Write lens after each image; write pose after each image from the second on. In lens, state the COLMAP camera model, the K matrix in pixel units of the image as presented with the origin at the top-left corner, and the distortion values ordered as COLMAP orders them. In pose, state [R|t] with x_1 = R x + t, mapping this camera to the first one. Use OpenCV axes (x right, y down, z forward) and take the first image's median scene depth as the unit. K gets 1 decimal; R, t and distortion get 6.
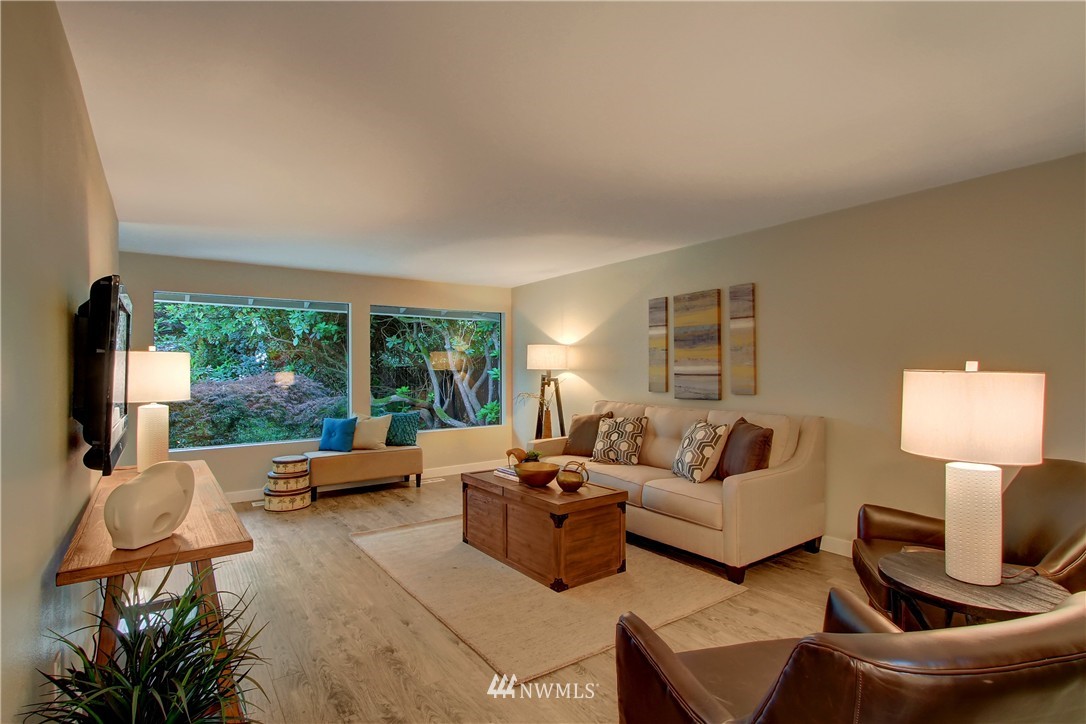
lens RADIAL K [[532.0, 0, 543.0], [0, 532.0, 362.0], [0, 0, 1]] dist [-0.000107, -0.000021]
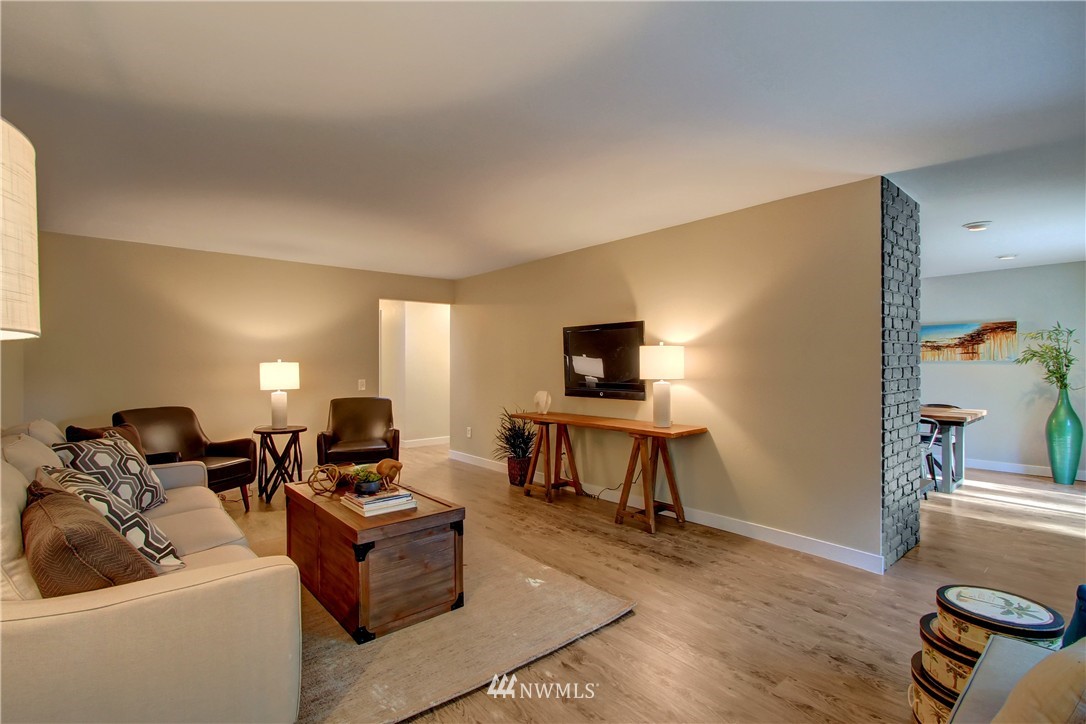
lens RADIAL K [[520.2, 0, 543.0], [0, 520.2, 362.0], [0, 0, 1]] dist [-0.003661, -0.000660]
pose [[-0.996404, 0.008199, -0.084332, -0.313450], [0.008839, 0.999935, -0.007213, 0.031230], [0.084267, -0.007932, -0.996412, 2.687729]]
